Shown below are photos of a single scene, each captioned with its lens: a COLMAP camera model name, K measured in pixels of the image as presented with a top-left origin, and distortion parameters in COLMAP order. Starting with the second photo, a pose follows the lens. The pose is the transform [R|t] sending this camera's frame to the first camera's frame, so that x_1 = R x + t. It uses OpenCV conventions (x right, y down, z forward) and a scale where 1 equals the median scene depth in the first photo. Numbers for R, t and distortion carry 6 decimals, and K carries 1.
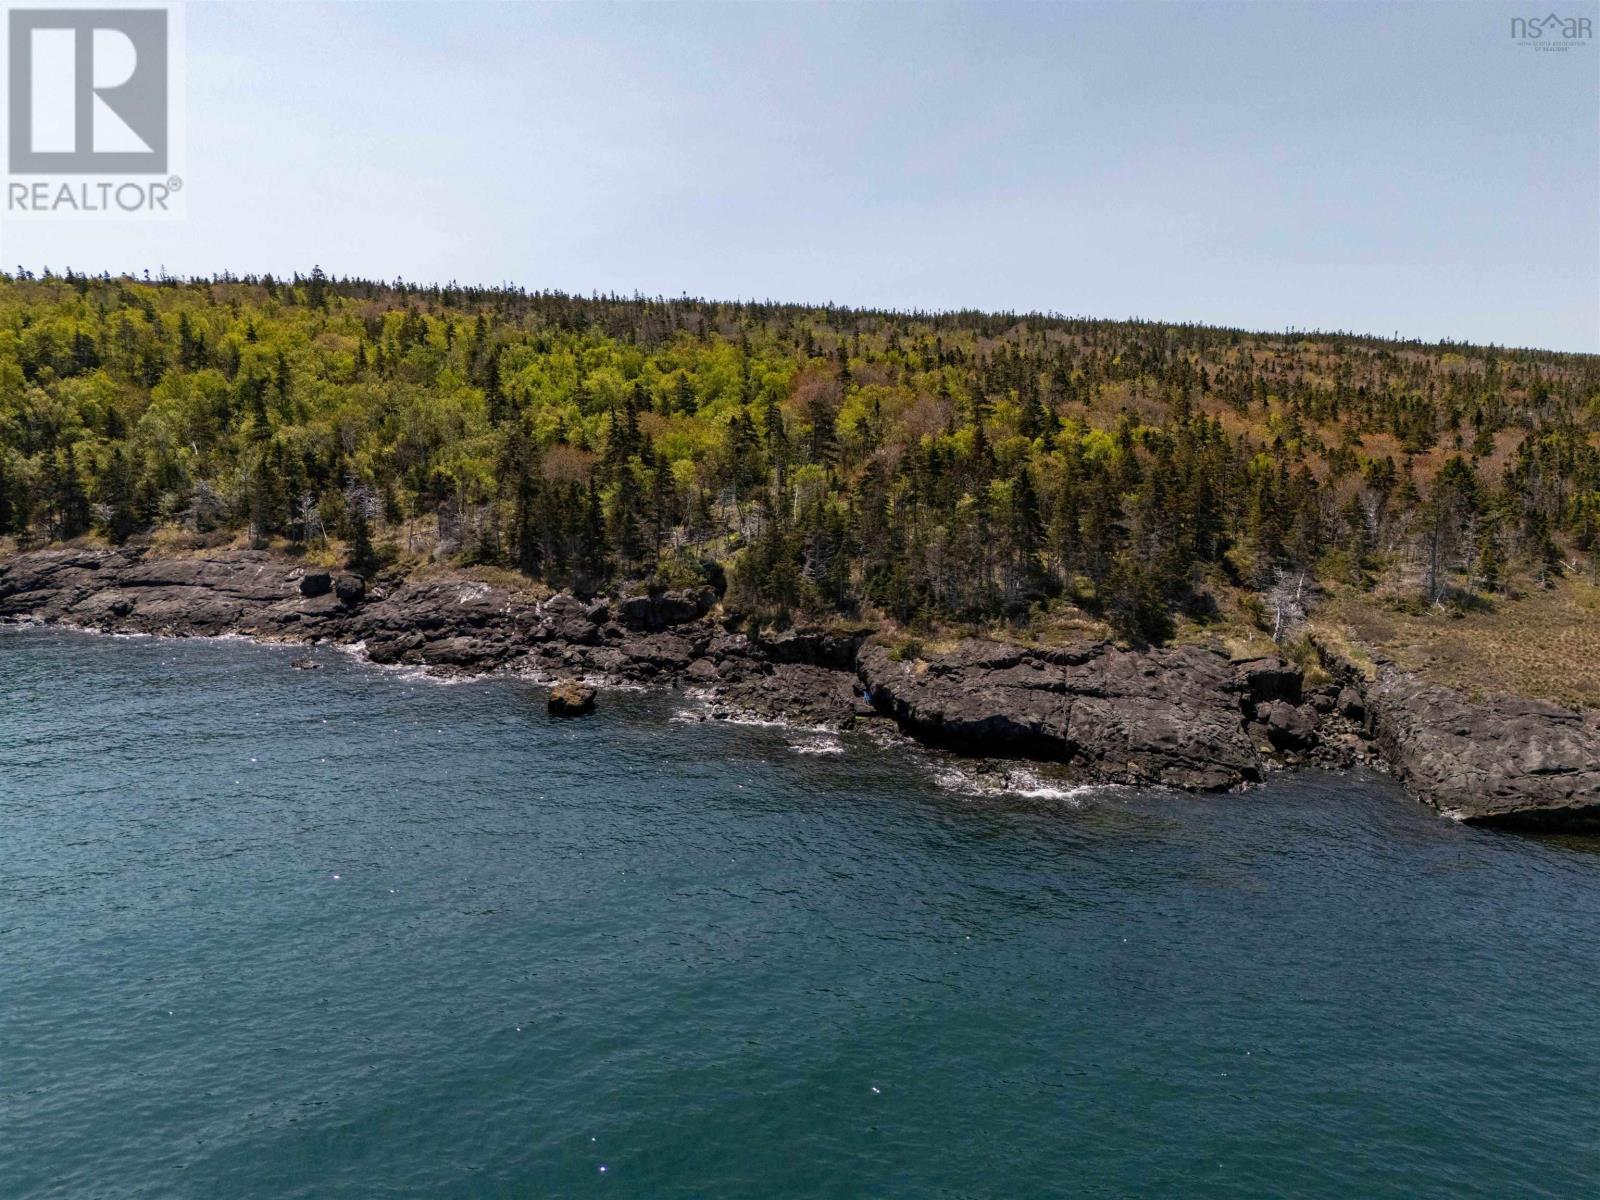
lens RADIAL K [[1162.2, 0, 804.3], [0, 1162.2, 596.8], [0, 0, 1]] dist [0.073746, -0.071906]
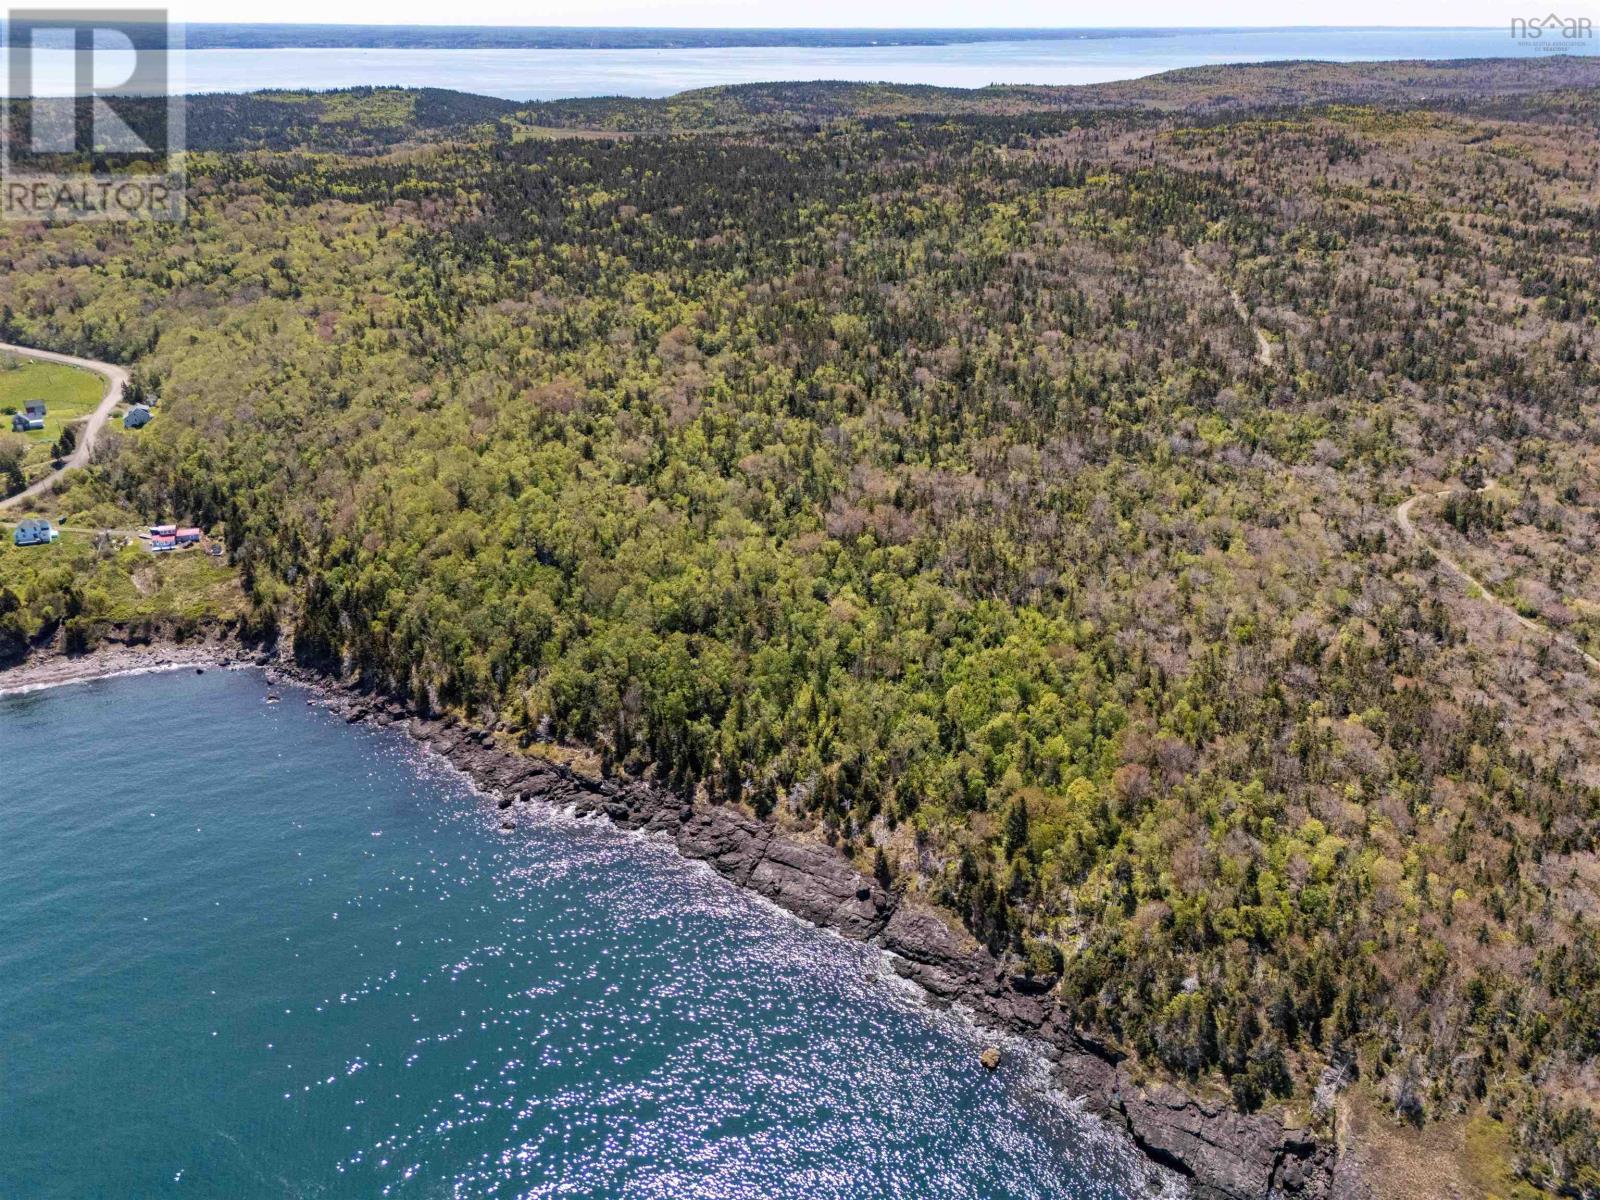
lens RADIAL K [[1162.2, 0, 801.2], [0, 1162.2, 603.8], [0, 0, 1]] dist [0.073746, -0.071906]
pose [[0.954758, 0.132980, -0.265994, -0.045470], [-0.054721, 0.957737, 0.282391, -1.245093], [0.292305, -0.255059, 0.921685, -0.931103]]
